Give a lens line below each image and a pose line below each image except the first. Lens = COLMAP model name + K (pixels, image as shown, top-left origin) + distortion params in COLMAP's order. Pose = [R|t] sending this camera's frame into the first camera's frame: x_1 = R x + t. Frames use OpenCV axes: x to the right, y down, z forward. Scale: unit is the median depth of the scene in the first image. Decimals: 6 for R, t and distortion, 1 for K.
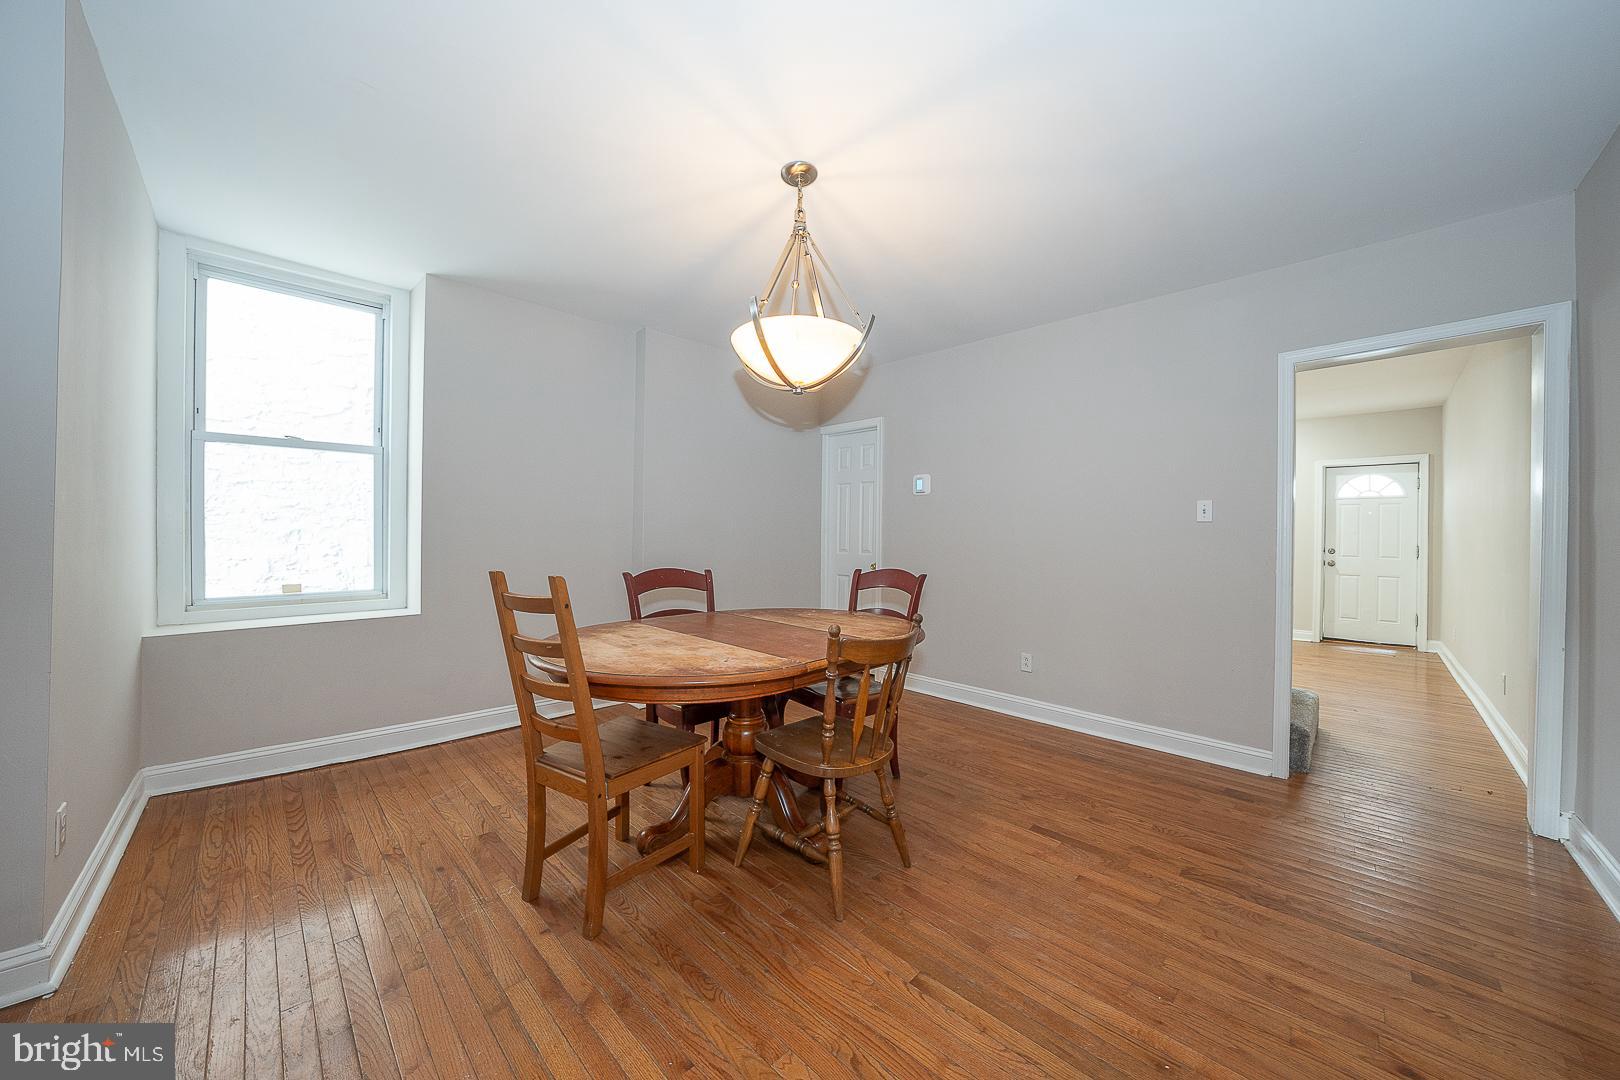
lens RADIAL K [[555.4, 0, 810.6], [0, 555.4, 537.0], [0, 0, 1]] dist [-0.029517, 0.006974]
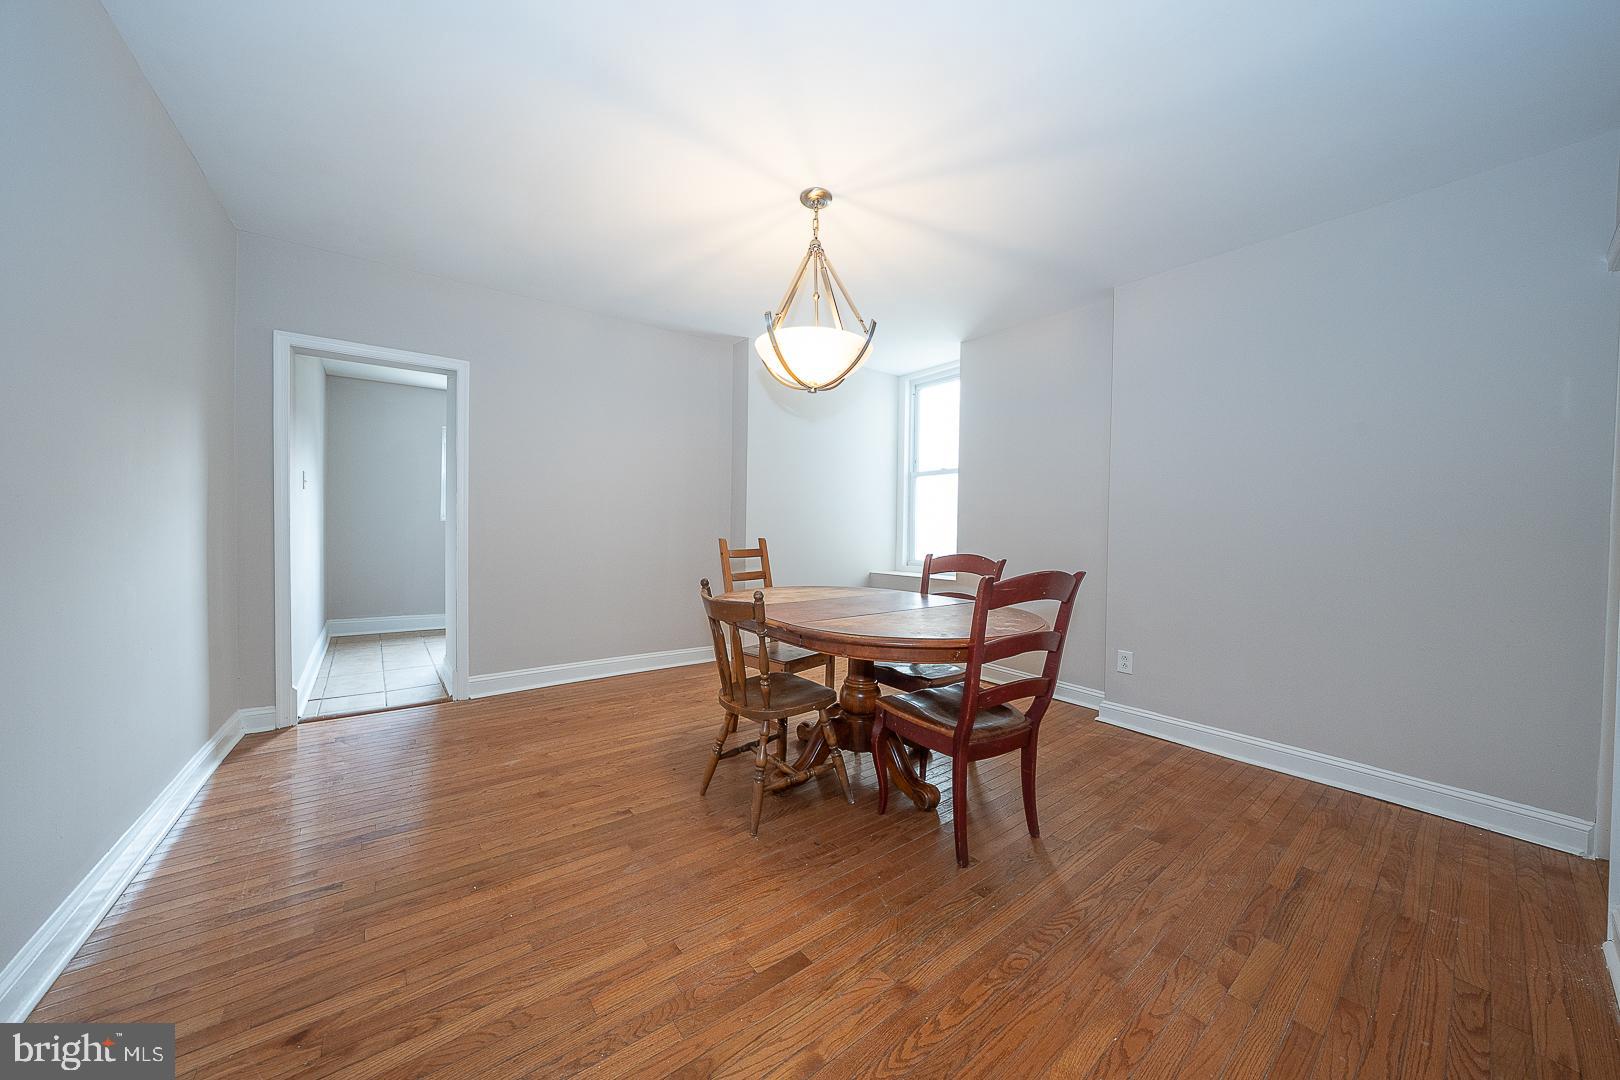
lens RADIAL K [[555.4, 0, 810.6], [0, 555.4, 537.0], [0, 0, 1]] dist [-0.029517, 0.006974]
pose [[-0.134505, 0.003396, -0.990907, 1.303543], [-0.008248, 0.999956, 0.004546, 0.041955], [0.990879, 0.008785, -0.134471, 1.366587]]
